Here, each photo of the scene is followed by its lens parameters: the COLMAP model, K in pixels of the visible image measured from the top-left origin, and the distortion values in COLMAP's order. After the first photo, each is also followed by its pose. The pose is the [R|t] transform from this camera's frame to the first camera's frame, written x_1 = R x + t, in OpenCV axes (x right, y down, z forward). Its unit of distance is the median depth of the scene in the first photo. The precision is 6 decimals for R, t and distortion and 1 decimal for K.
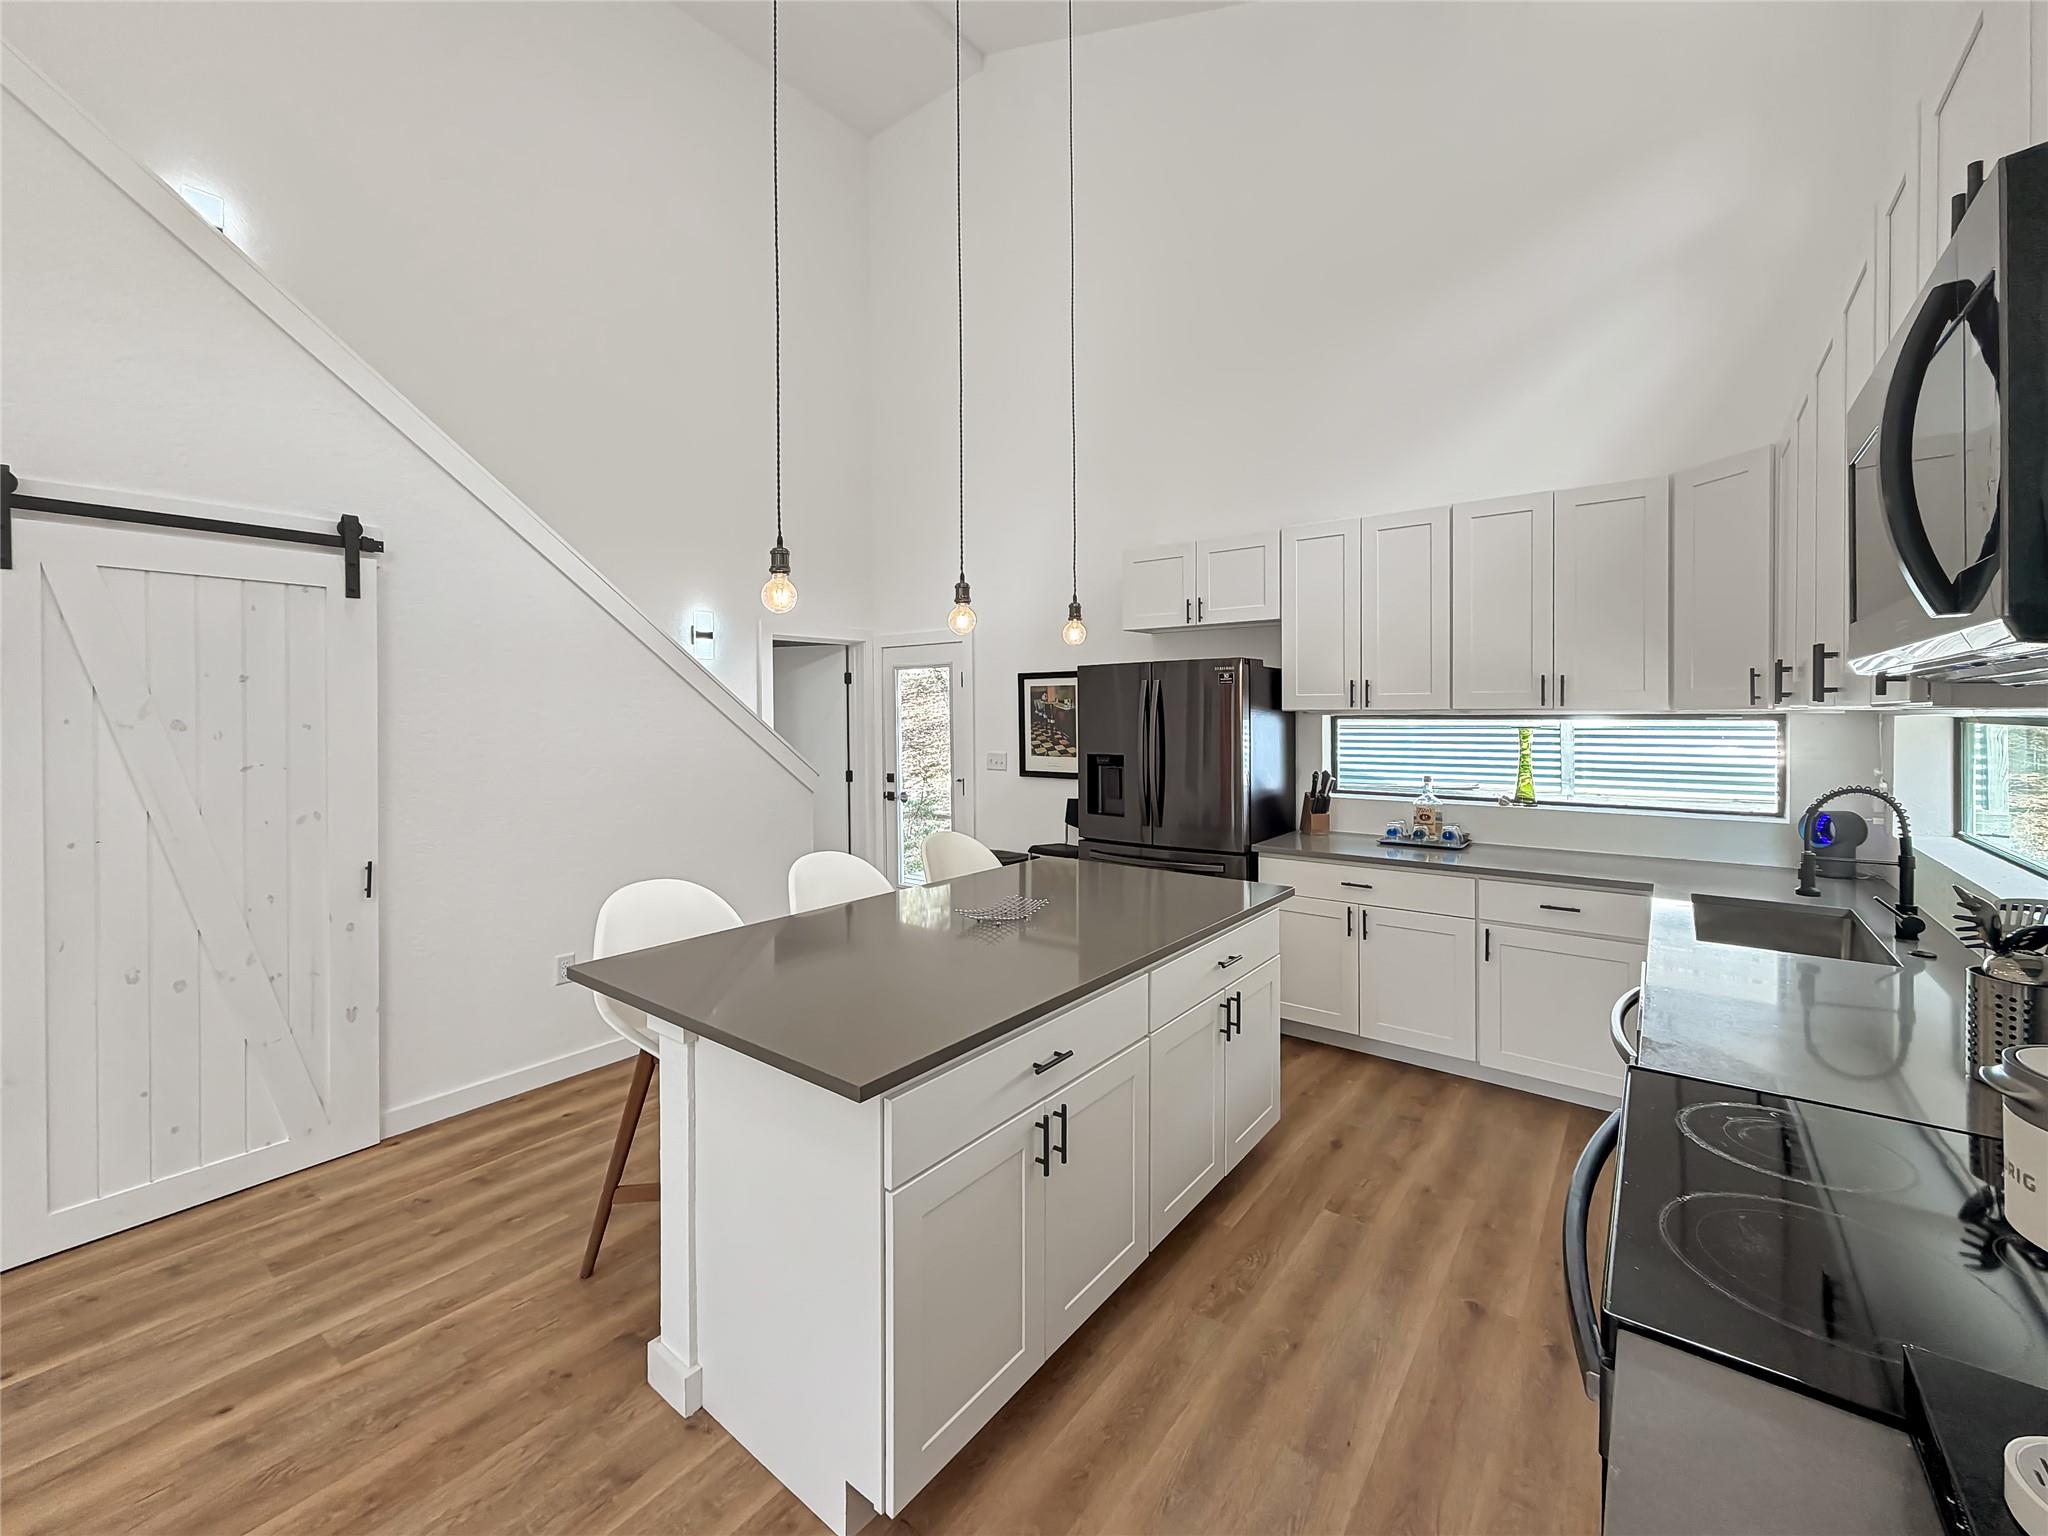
lens RADIAL K [[832.0, 0, 1017.9], [0, 832.0, 714.3], [0, 0, 1]] dist [0.002254, -0.000944]
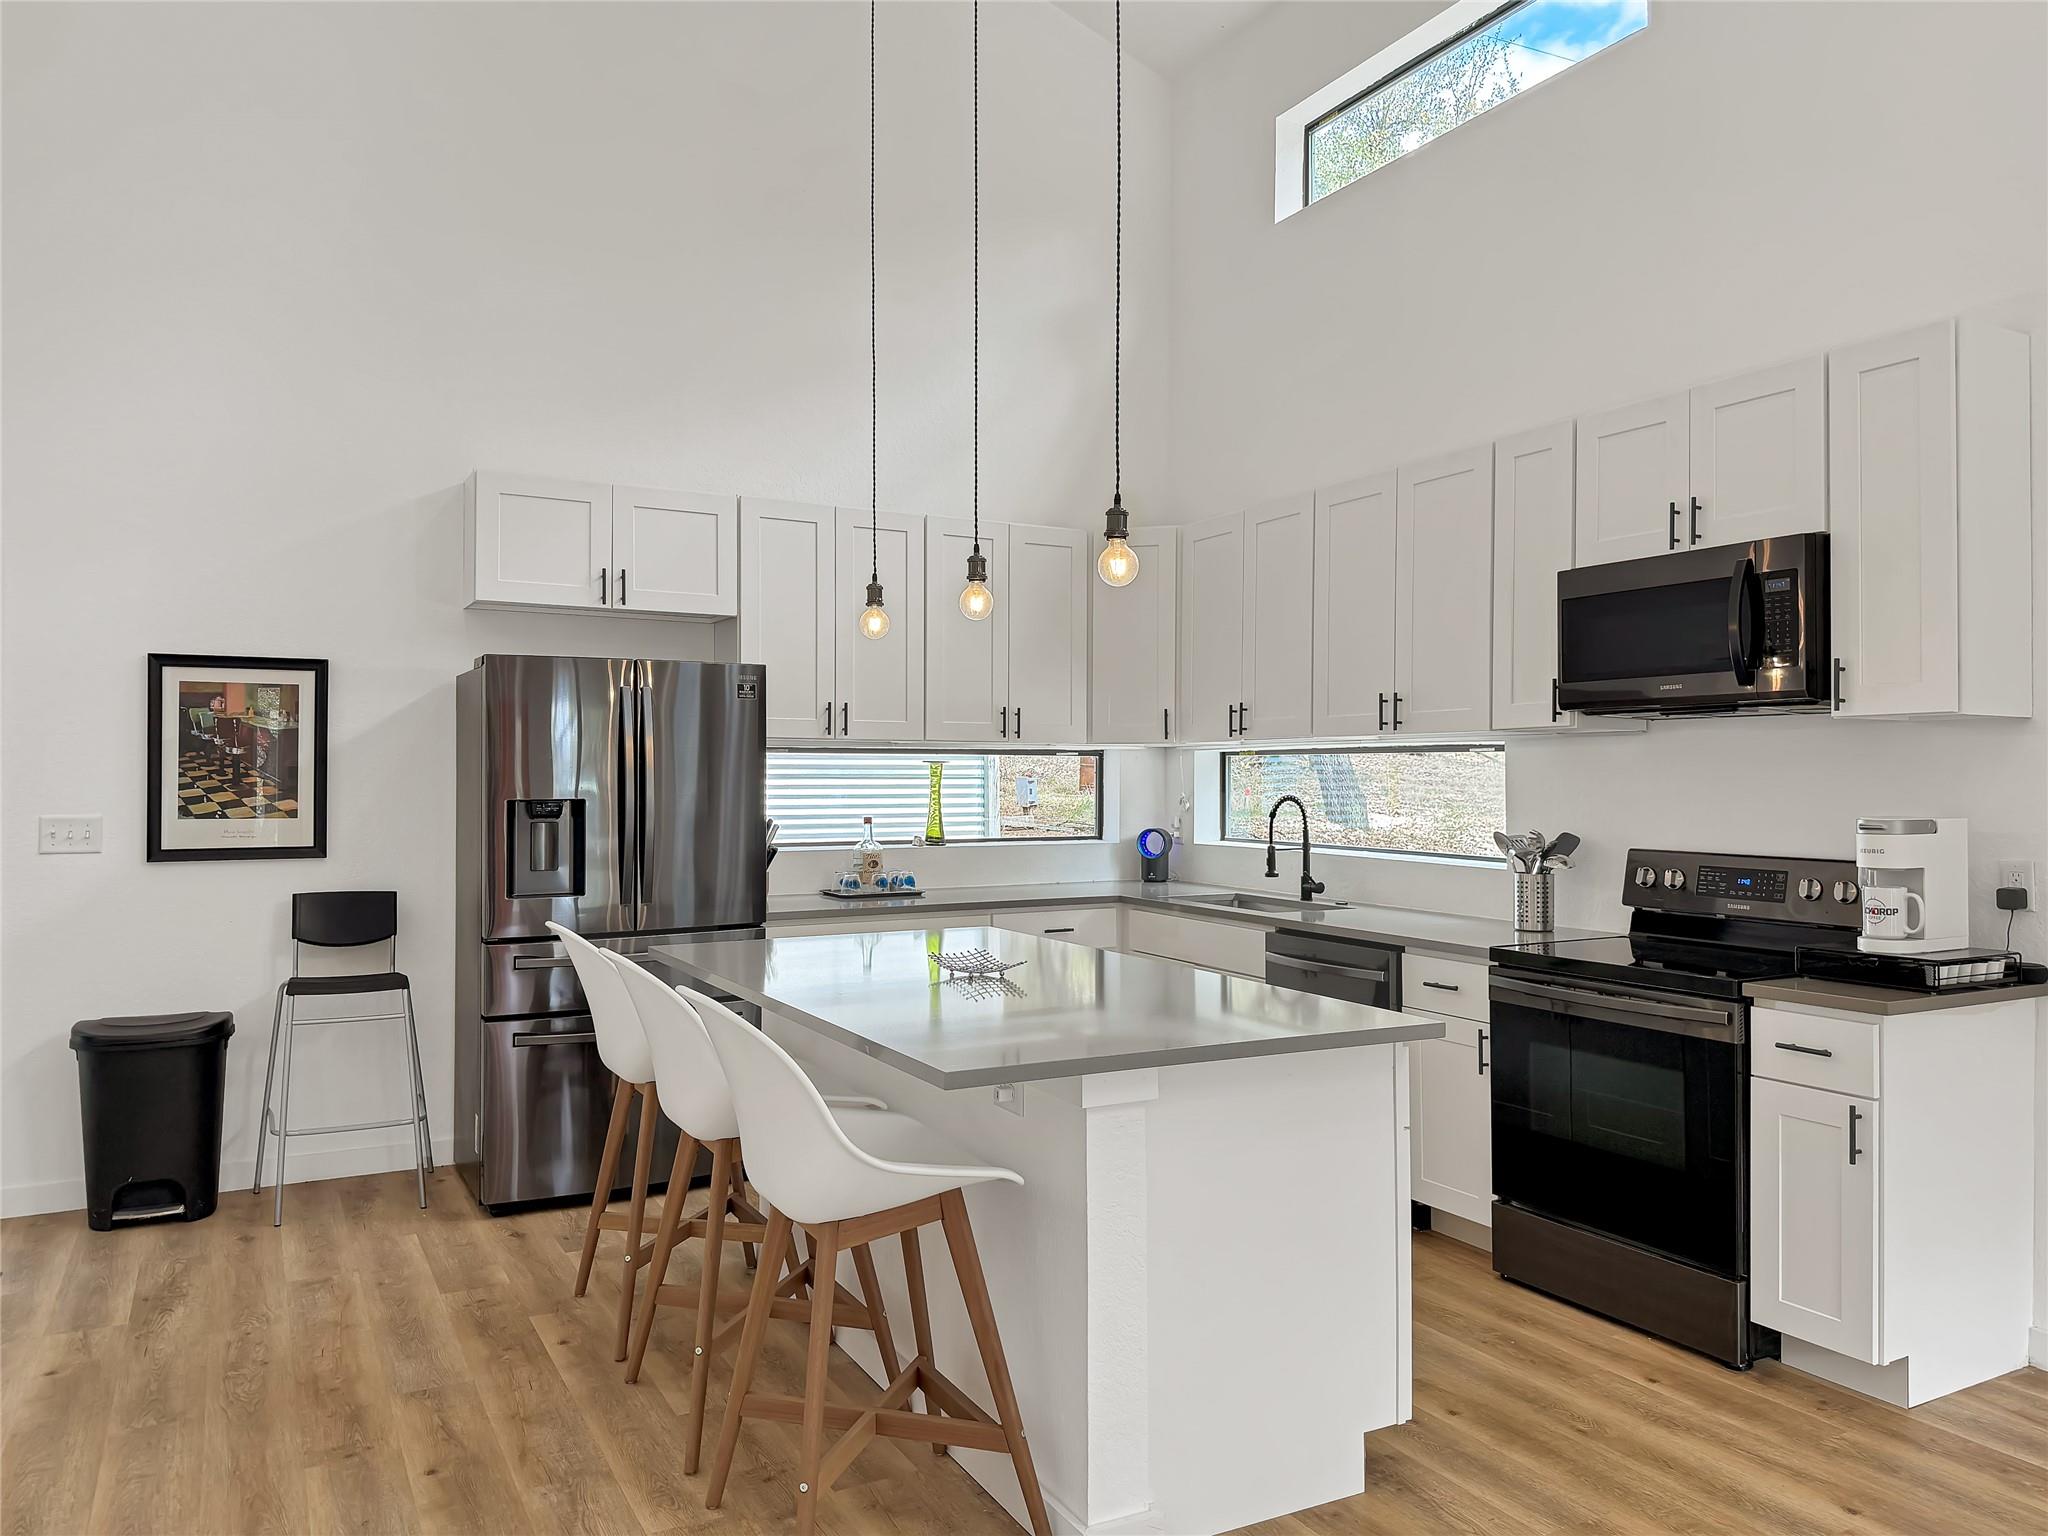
lens RADIAL K [[1471.4, 0, 1018.1], [0, 1471.4, 754.1], [0, 0, 1]] dist [0.035256, -0.041268]
pose [[0.407926, 0.019692, 0.912803, -0.842941], [-0.003618, 0.999794, -0.019952, 0.037626], [-0.913008, 0.004836, 0.407913, 0.251052]]
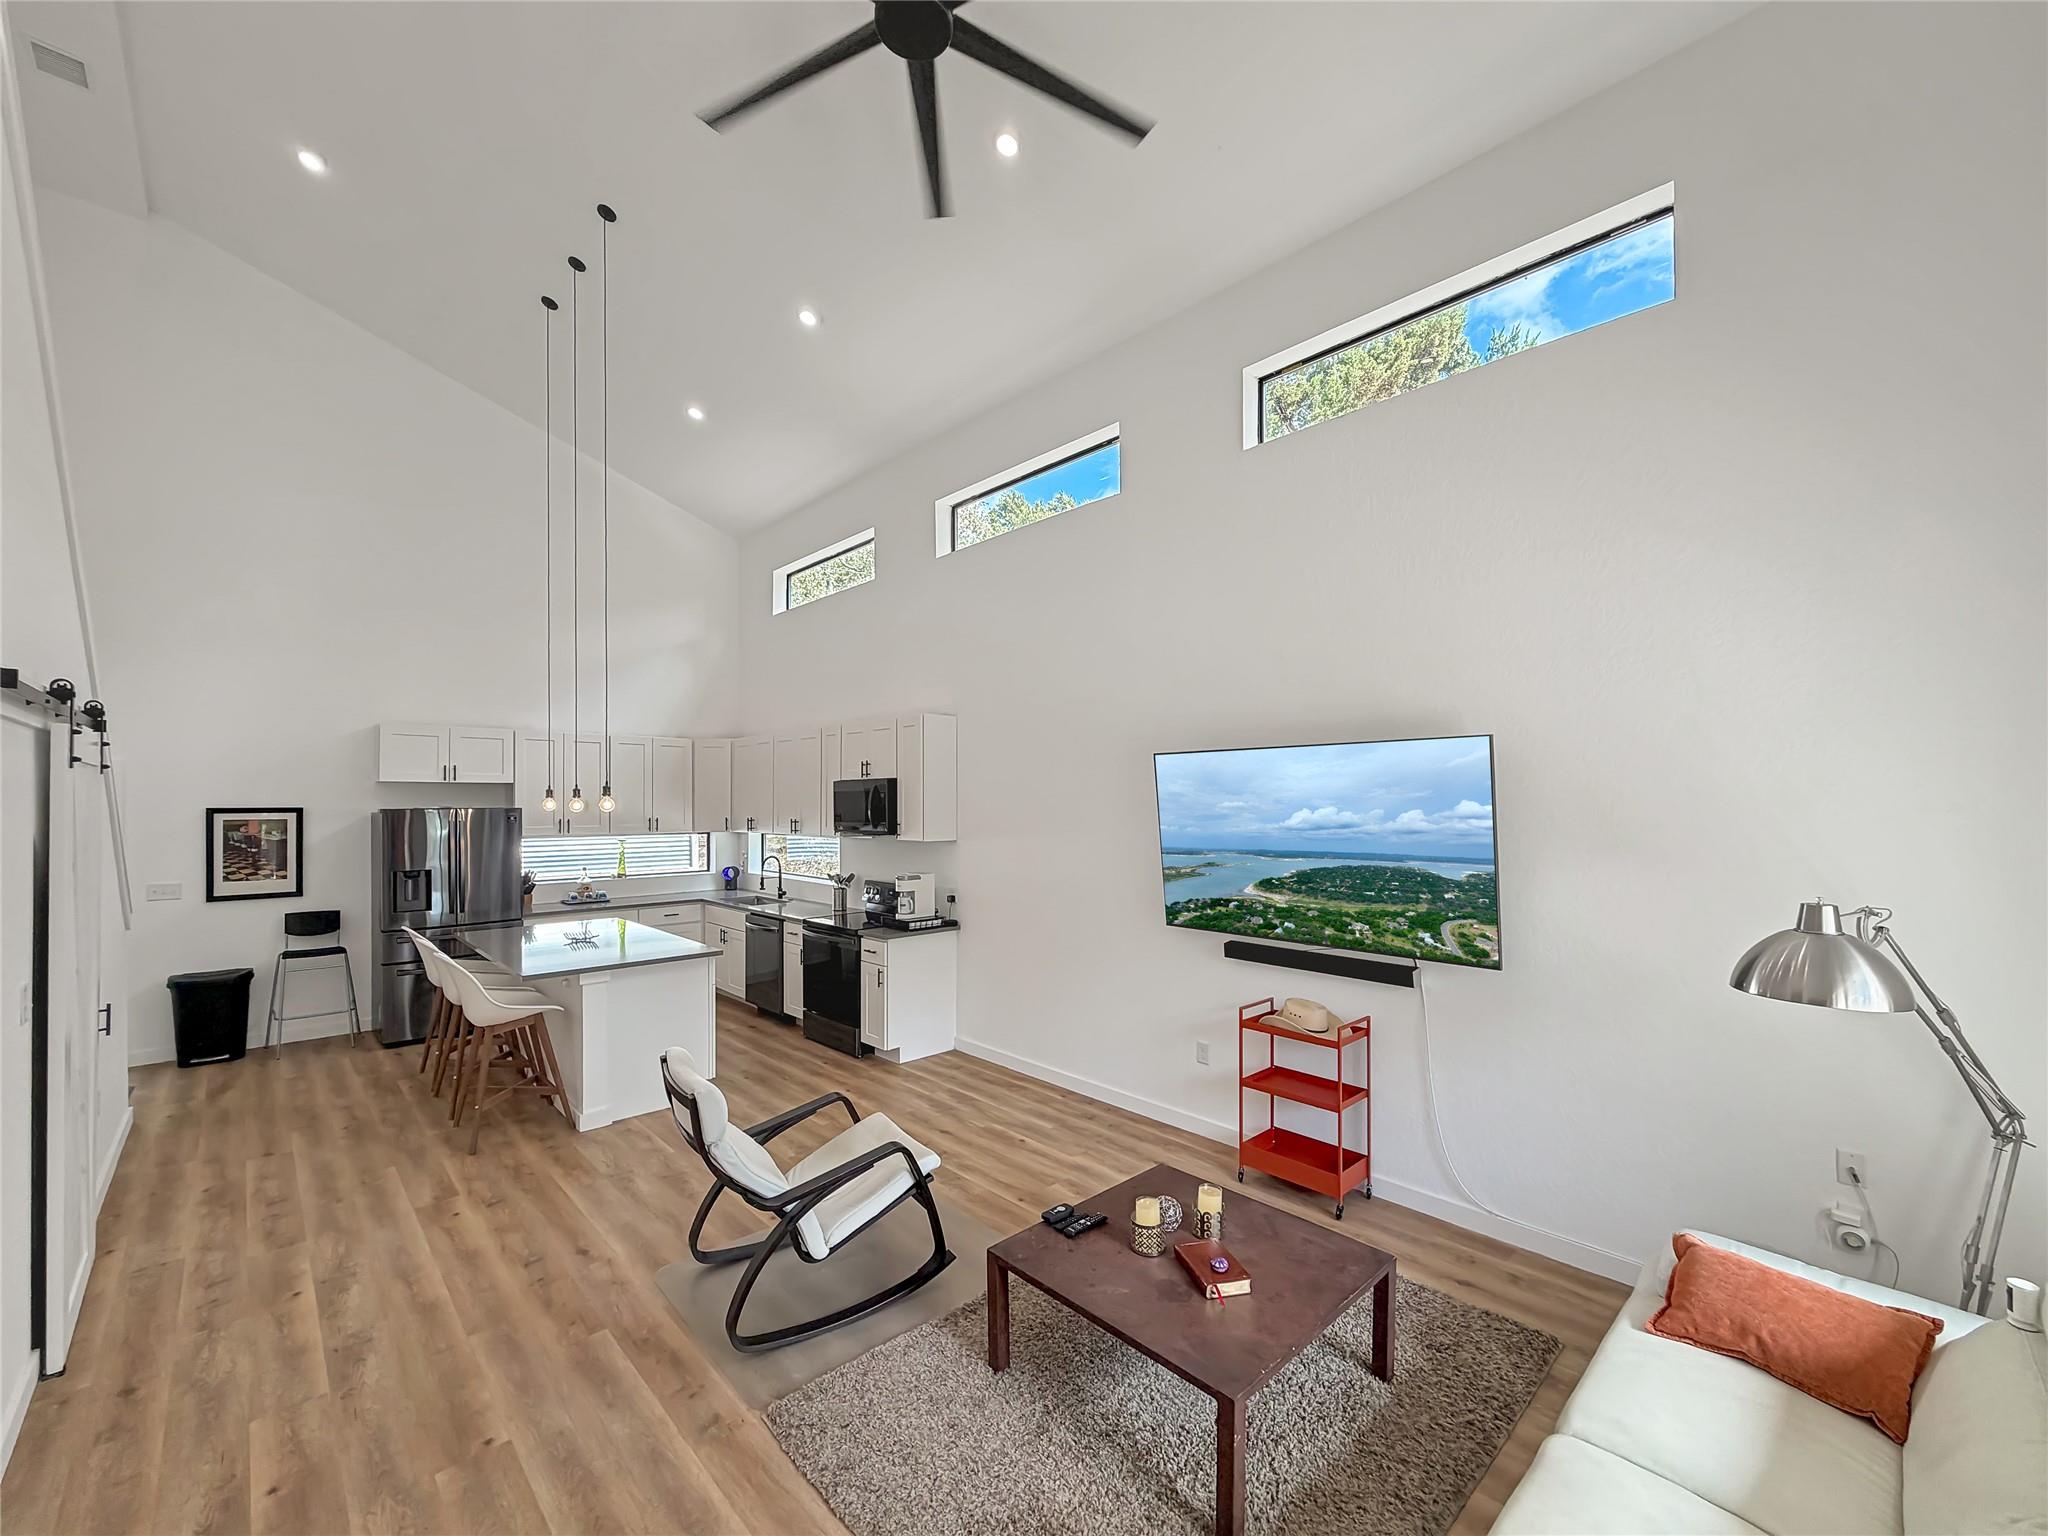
lens RADIAL K [[832.0, 0, 1023.6], [0, 832.0, 803.1], [0, 0, 1]] dist [0.002254, -0.000944]
pose [[0.154989, 0.003884, 0.987909, -1.300972], [0.001420, 0.999990, -0.004154, -0.070144], [-0.987915, 0.002047, 0.154982, -0.316651]]
